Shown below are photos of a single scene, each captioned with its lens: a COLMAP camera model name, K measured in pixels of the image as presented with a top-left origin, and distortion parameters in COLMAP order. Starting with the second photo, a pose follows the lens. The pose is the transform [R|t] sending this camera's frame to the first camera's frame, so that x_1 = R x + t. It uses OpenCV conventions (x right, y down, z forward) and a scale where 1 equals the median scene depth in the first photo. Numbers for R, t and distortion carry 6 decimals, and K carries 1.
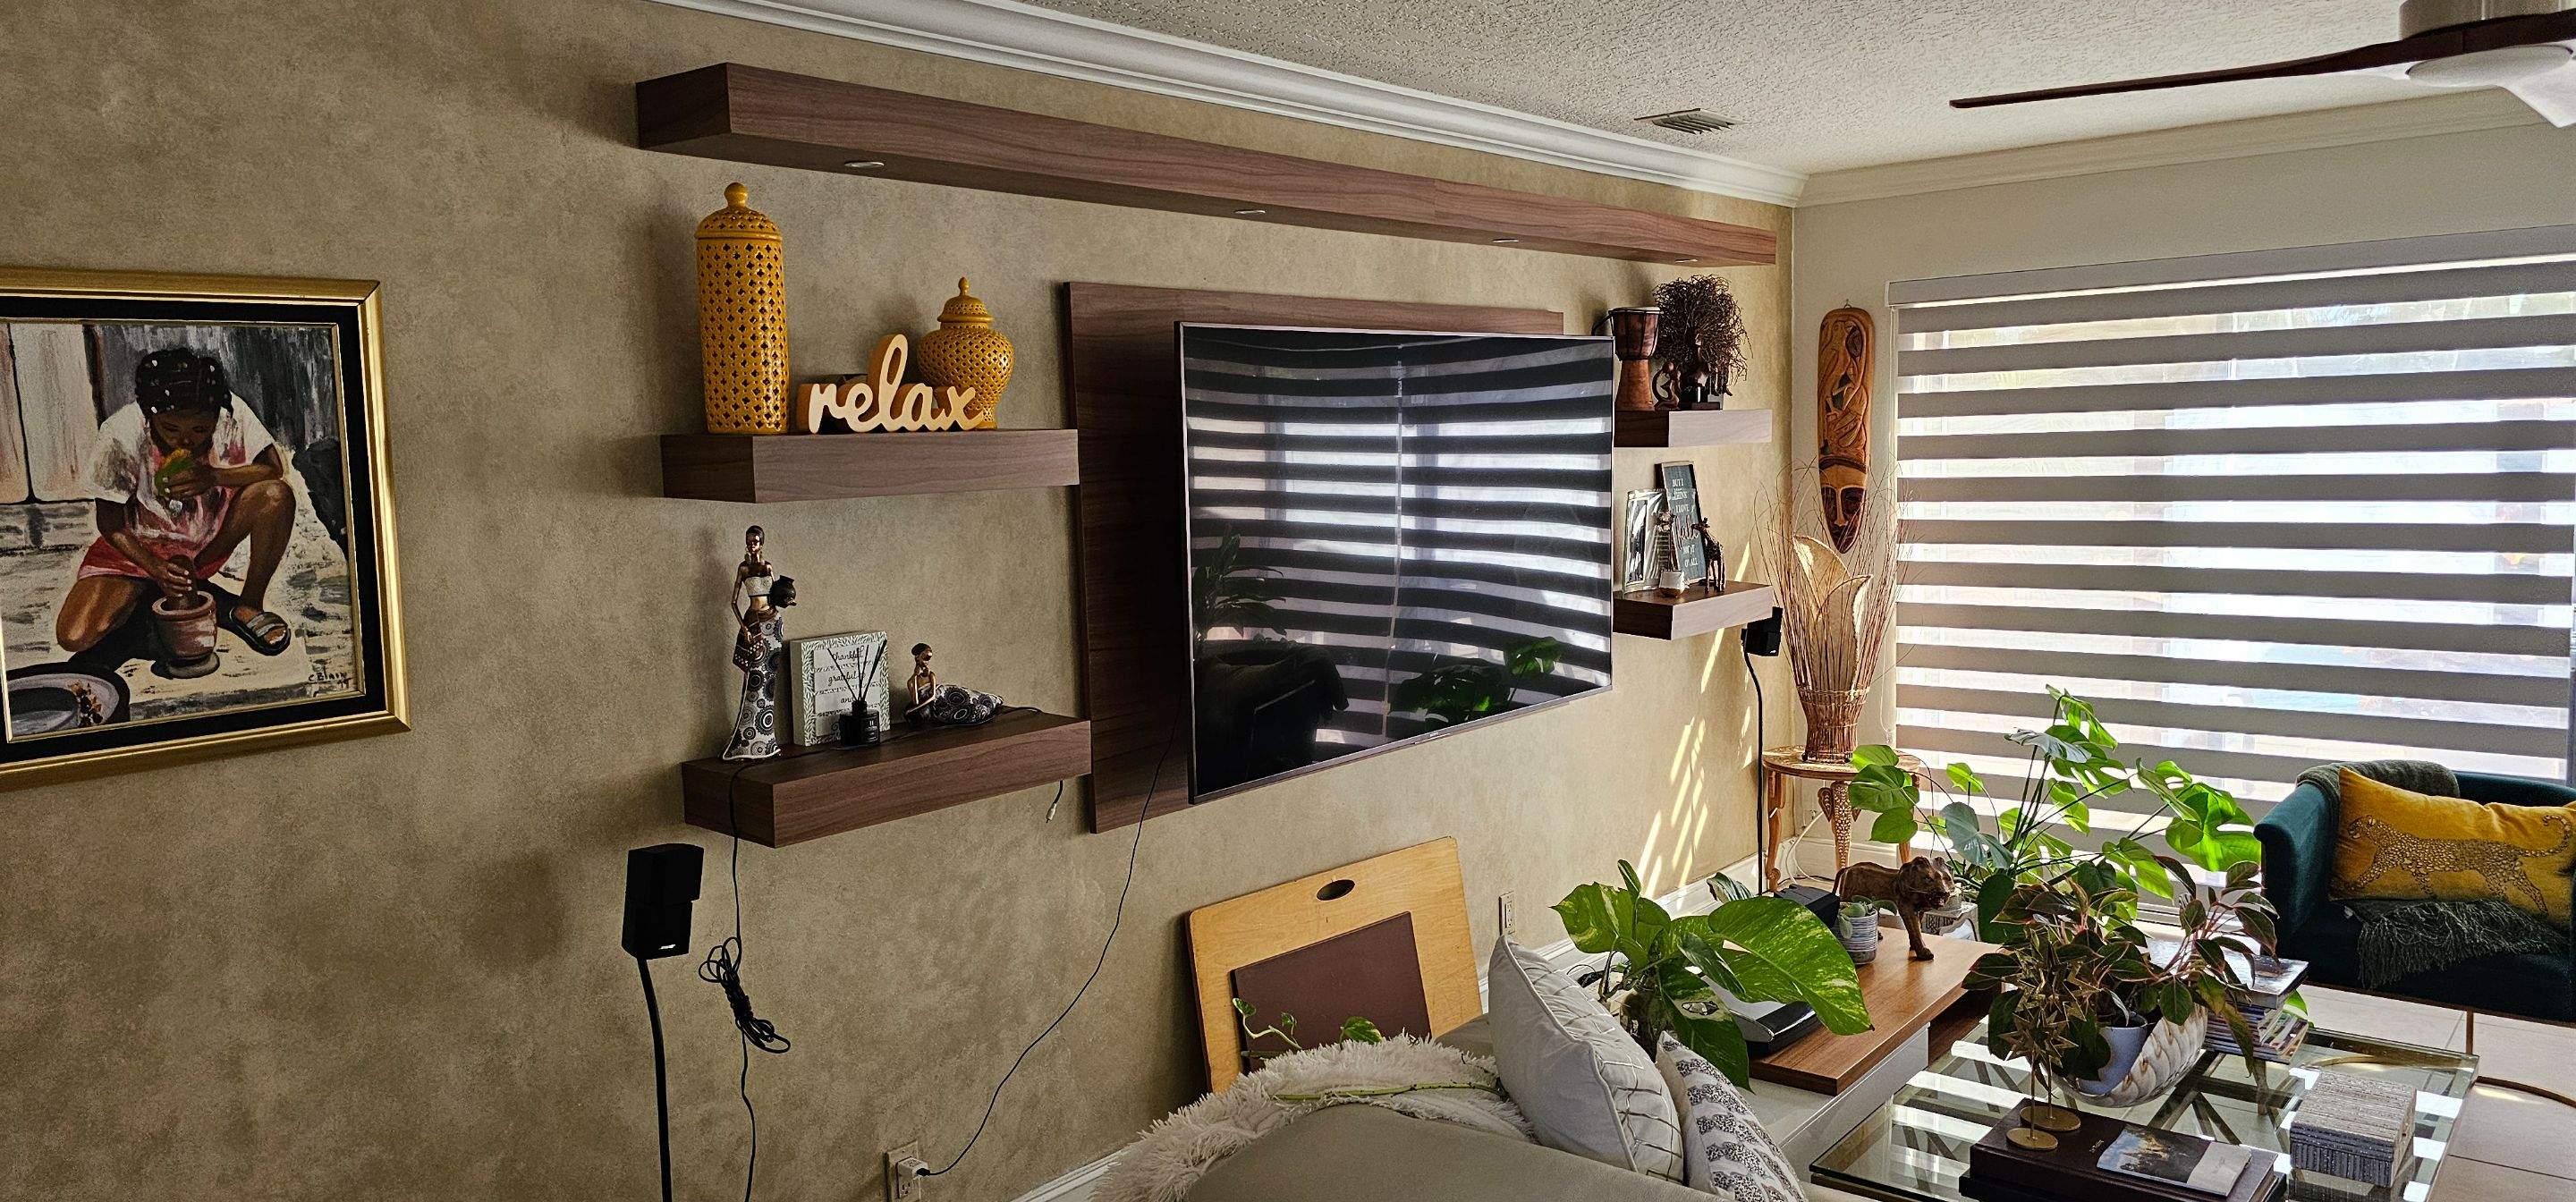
lens RADIAL K [[1744.6, 0, 1298.8], [0, 1744.6, 604.5], [0, 0, 1]] dist [0.057356, -0.047637]
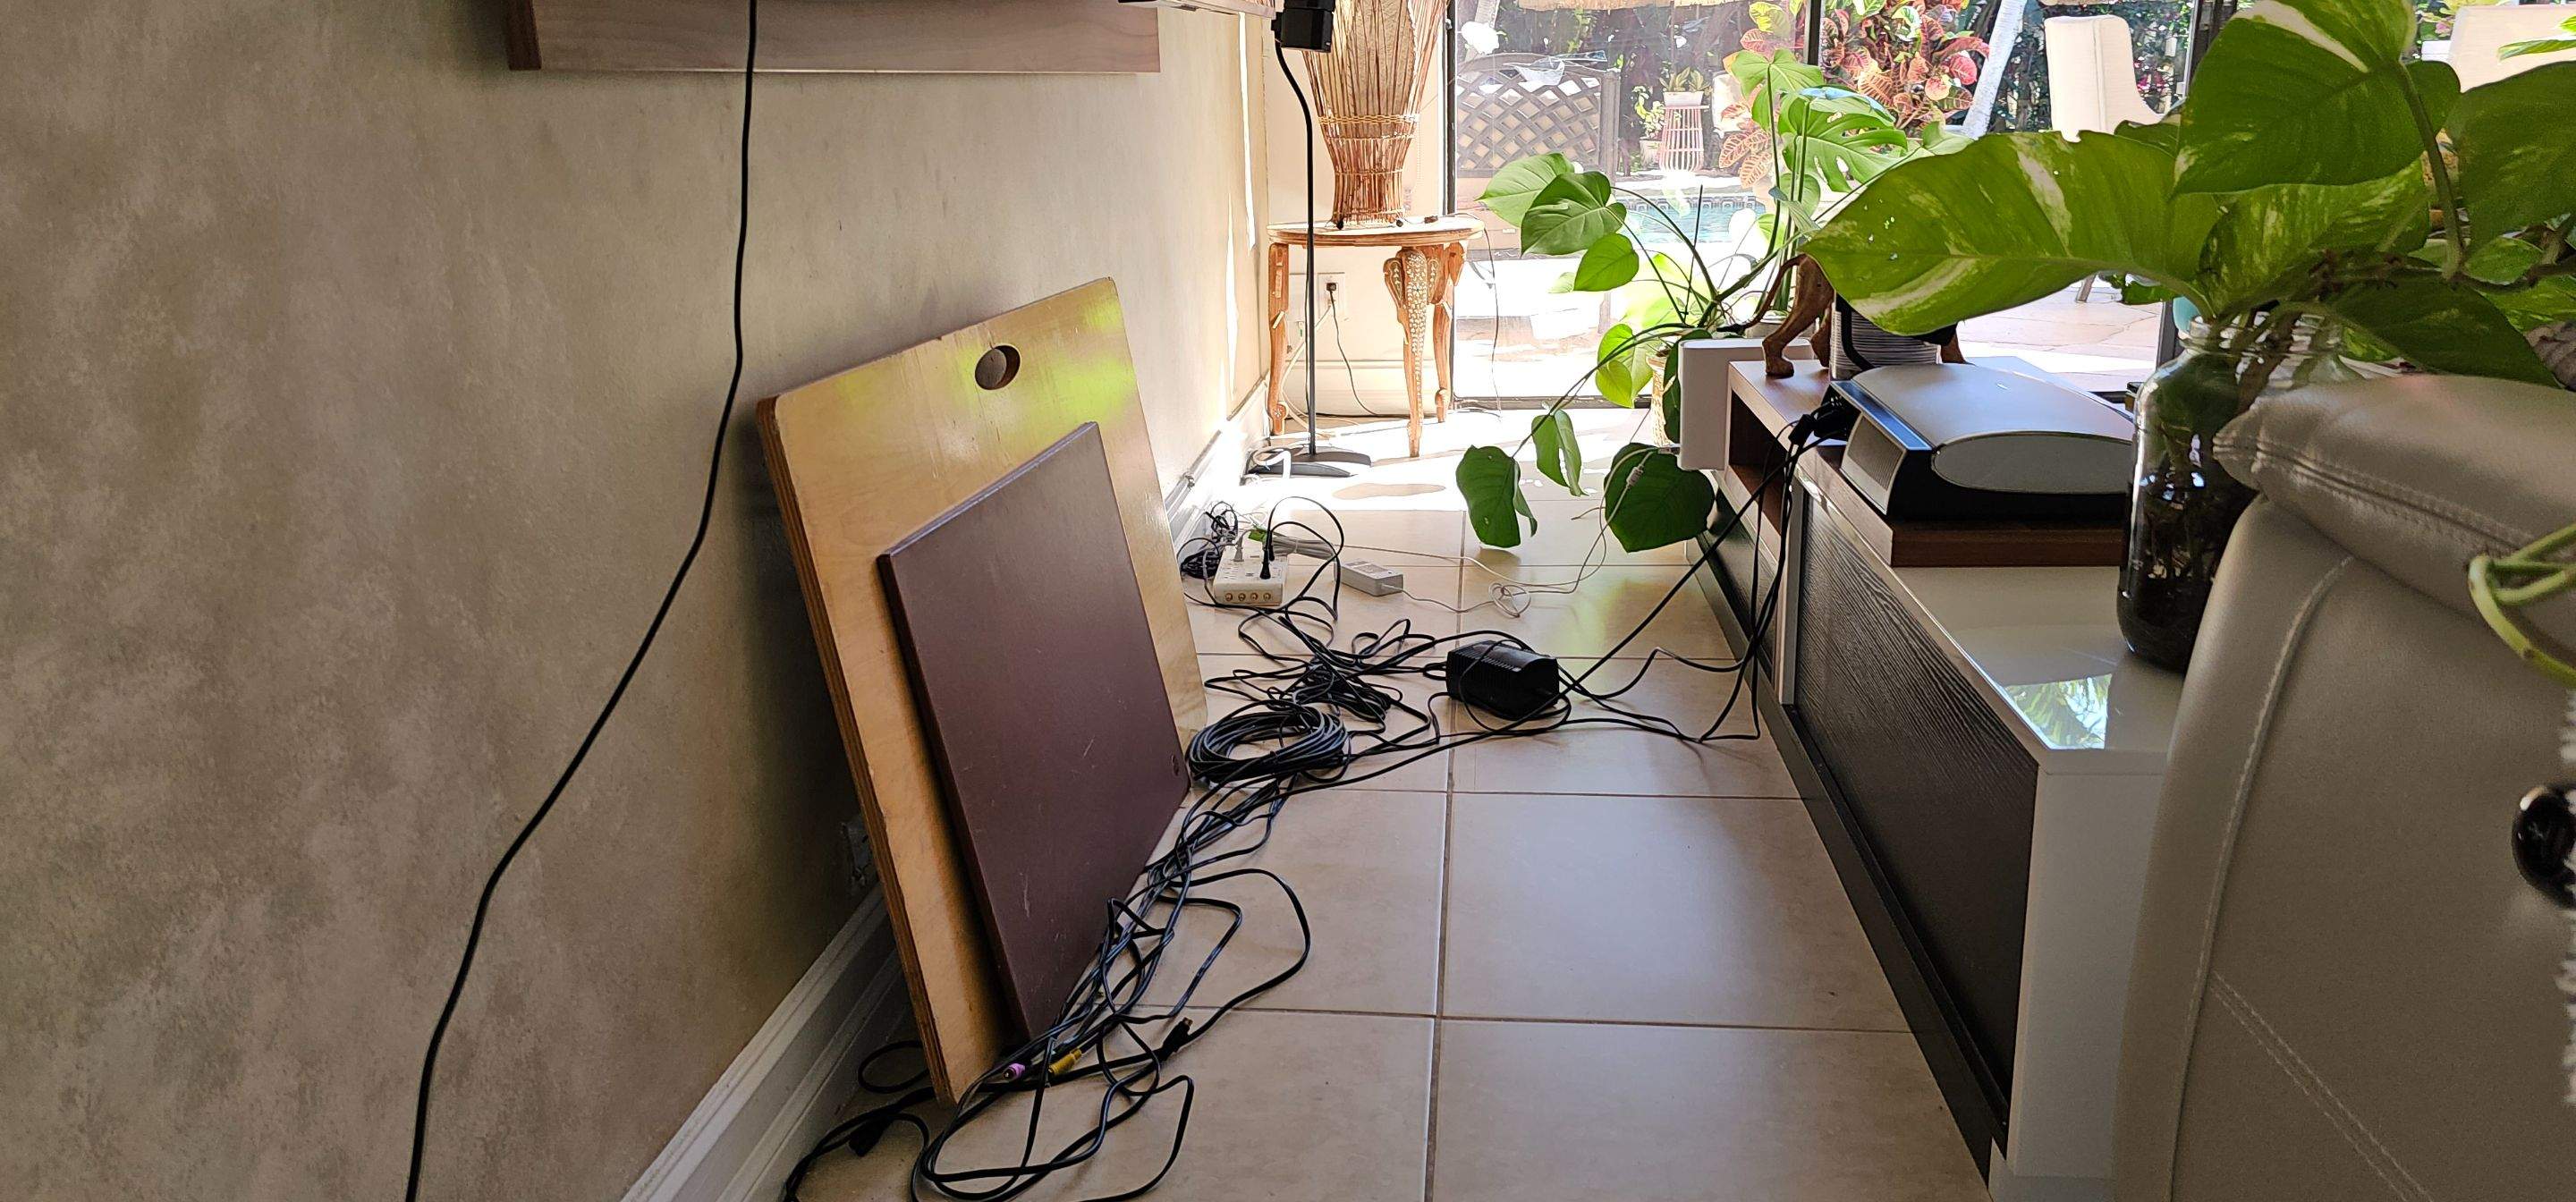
lens RADIAL K [[1744.6, 0, 1291.5], [0, 1744.6, 589.1], [0, 0, 1]] dist [0.057356, -0.047637]
pose [[0.825409, -0.144659, 0.545686, -0.203766], [0.056898, 0.983007, 0.174526, 0.191455], [-0.561660, -0.113007, 0.819614, 0.794260]]
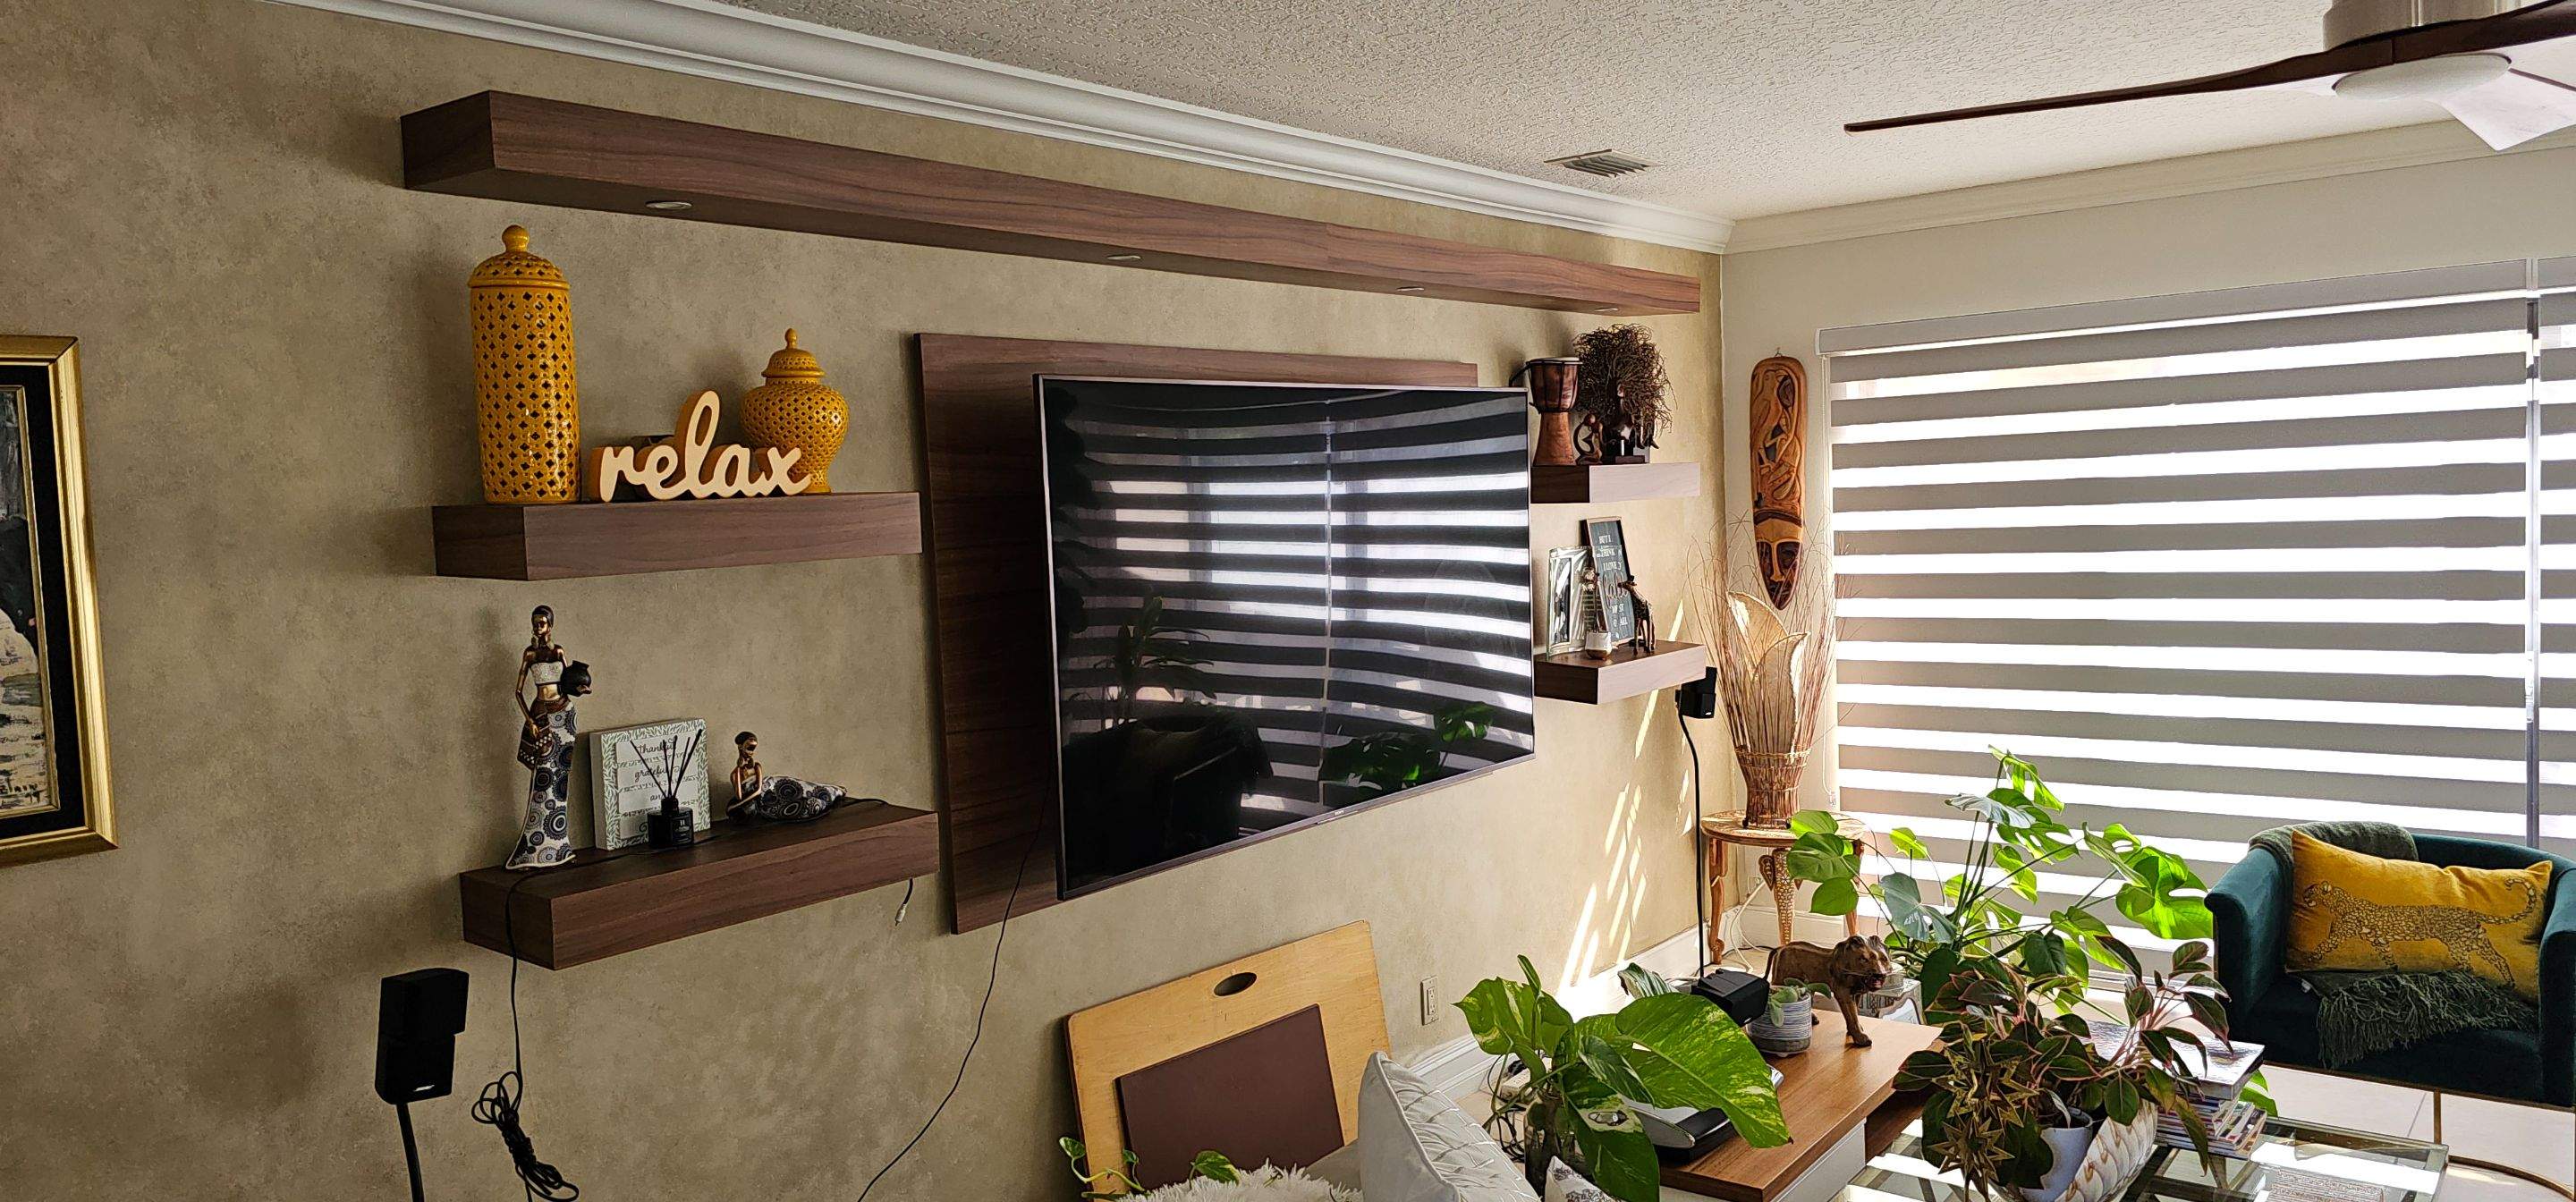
lens RADIAL K [[1744.6, 0, 1317.4], [0, 1744.6, 609.3], [0, 0, 1]] dist [0.057356, -0.047637]
pose [[0.999512, -0.015702, 0.027003, 0.056463], [0.016511, 0.999413, -0.030001, -0.008917], [-0.026516, 0.030432, 0.999185, 0.084522]]
